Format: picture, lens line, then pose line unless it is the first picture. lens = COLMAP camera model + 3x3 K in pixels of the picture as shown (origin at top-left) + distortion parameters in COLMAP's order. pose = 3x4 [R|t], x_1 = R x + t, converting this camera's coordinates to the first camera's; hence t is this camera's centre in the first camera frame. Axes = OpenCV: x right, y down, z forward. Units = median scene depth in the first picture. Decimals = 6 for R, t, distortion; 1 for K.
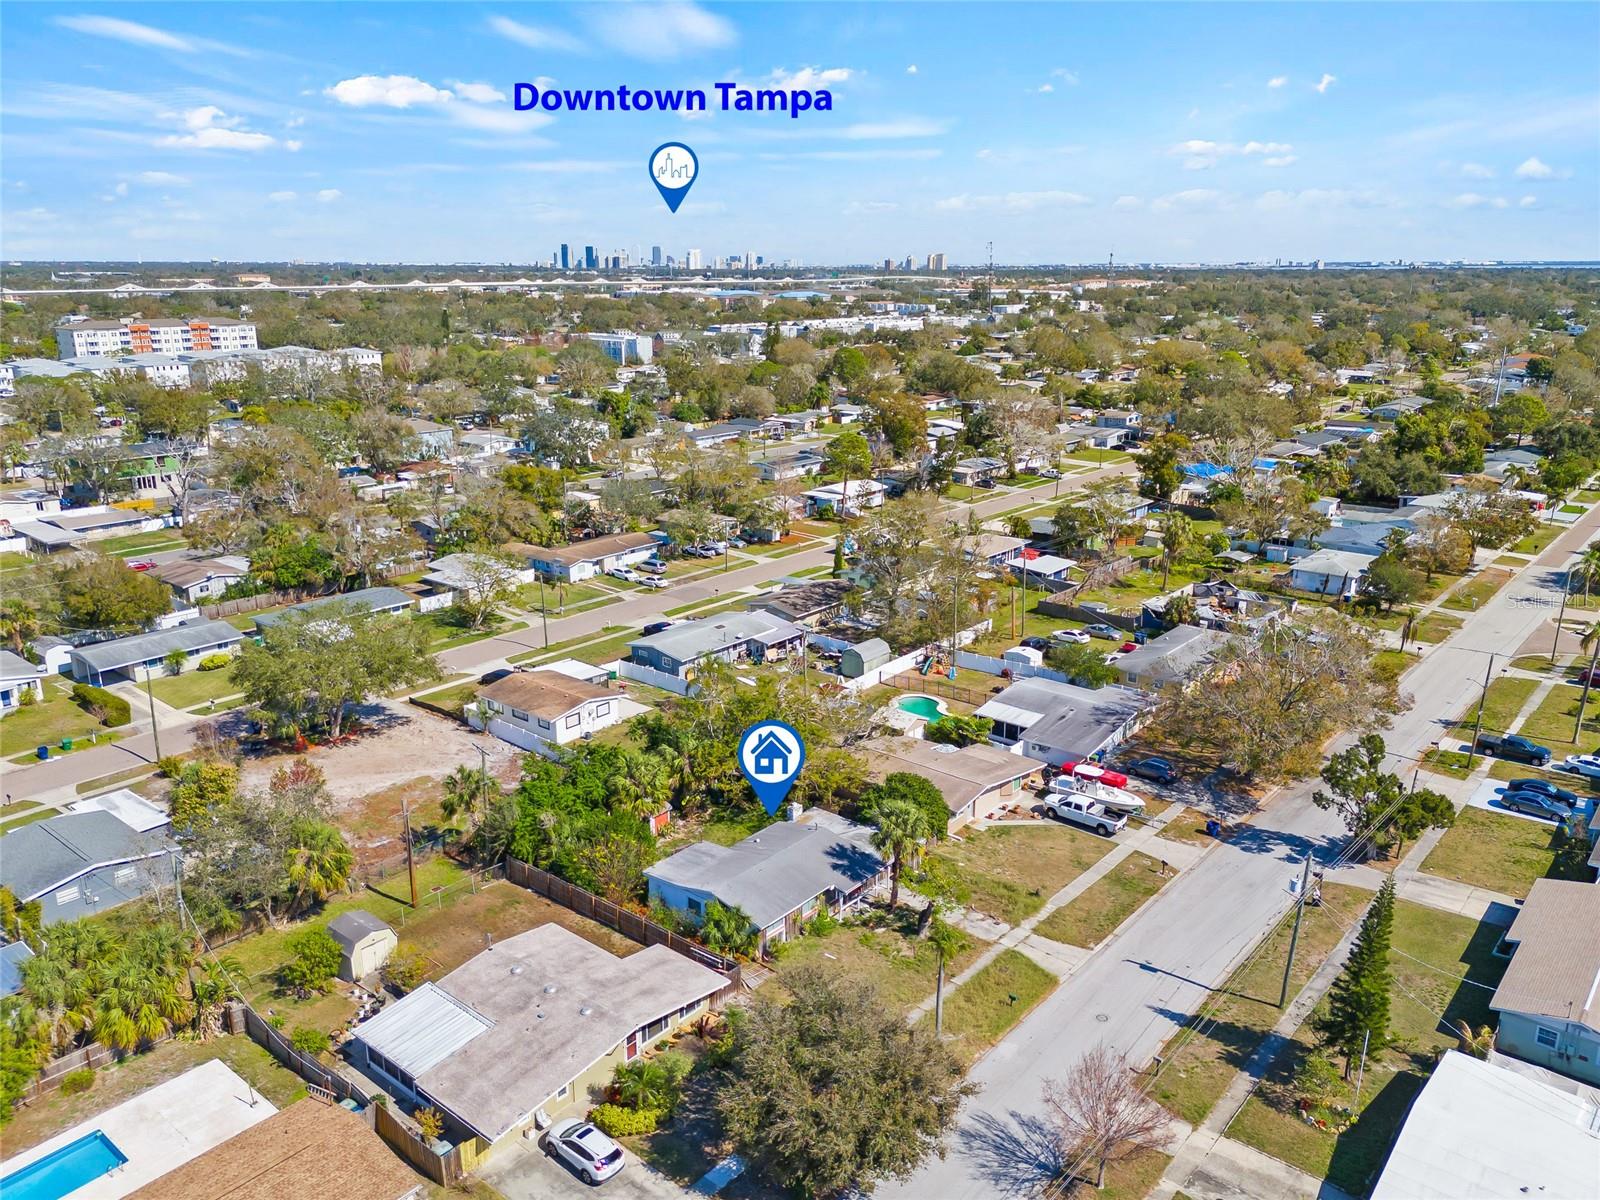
lens RADIAL K [[1229.1, 0, 805.6], [0, 1229.1, 607.1], [0, 0, 1]] dist [0.042393, -0.008472]
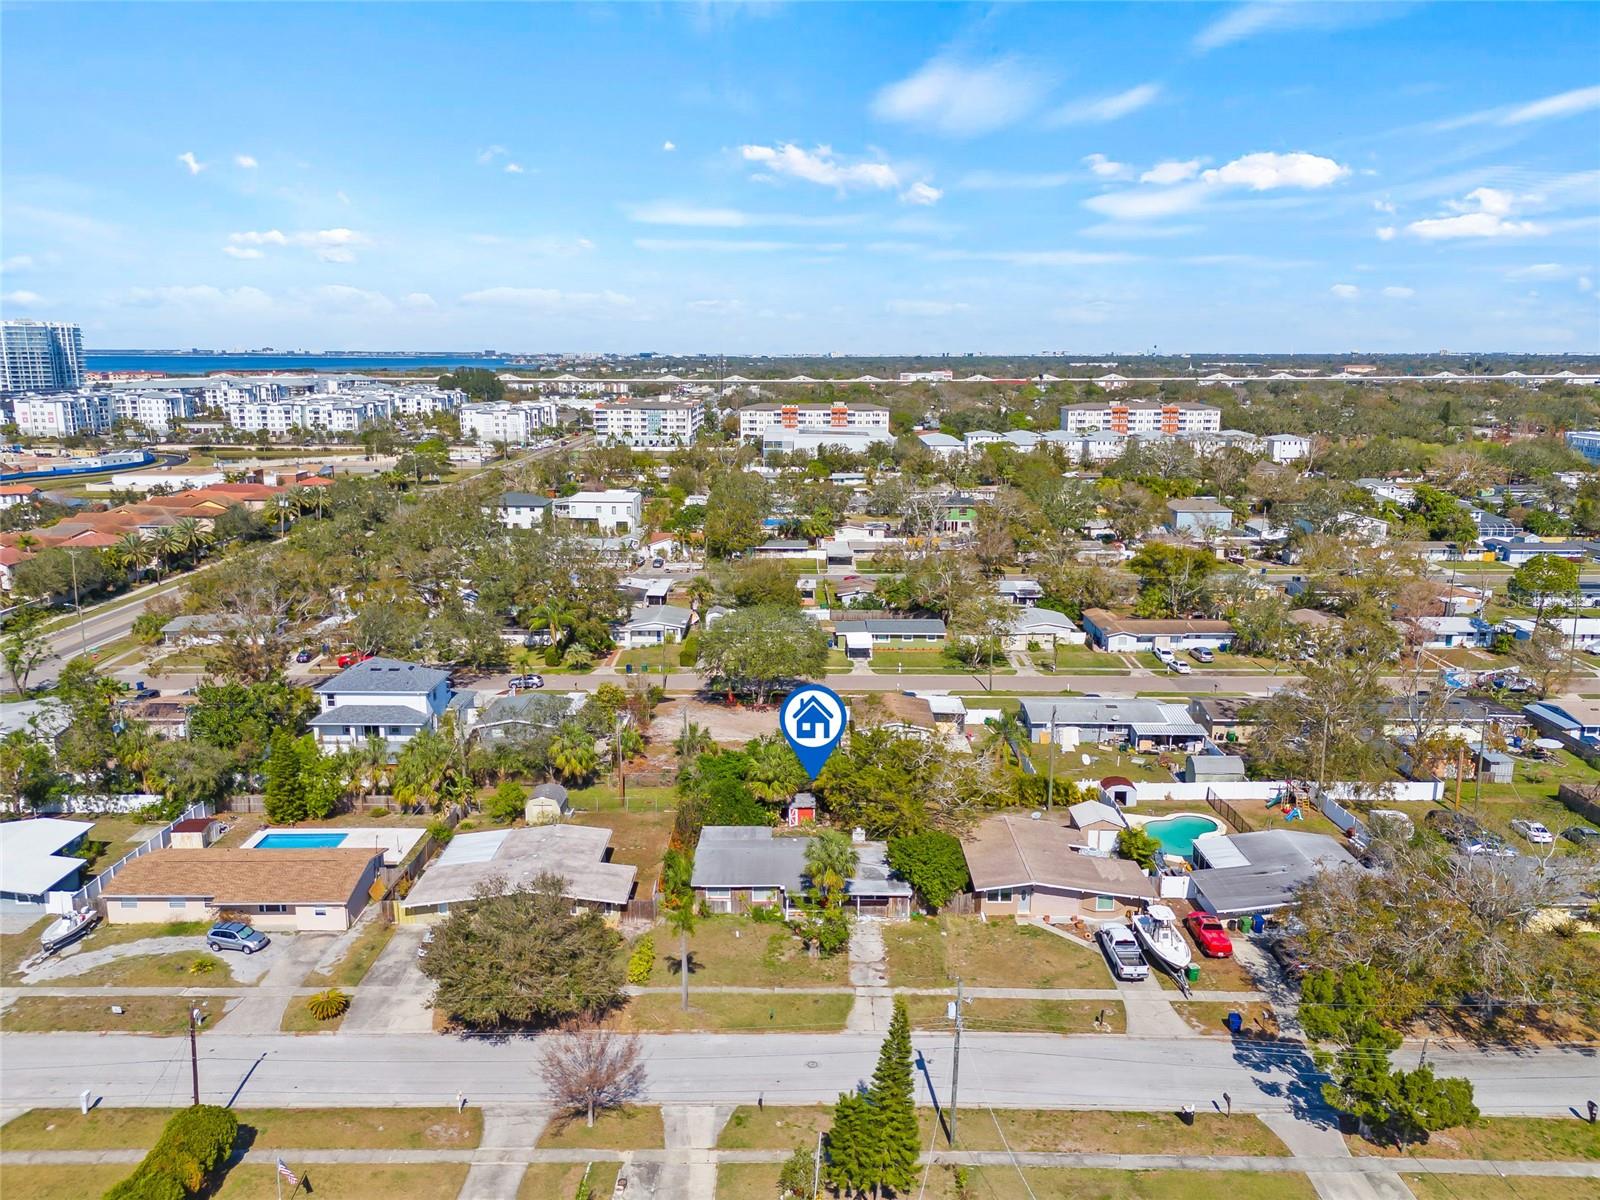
lens RADIAL K [[1229.1, 0, 810.4], [0, 1229.1, 595.3], [0, 0, 1]] dist [0.042393, -0.008472]
pose [[0.621386, 0.154094, -0.768202, 0.463851], [-0.213794, 0.976609, 0.022964, -0.037100], [0.753771, 0.149968, 0.639796, 0.129340]]
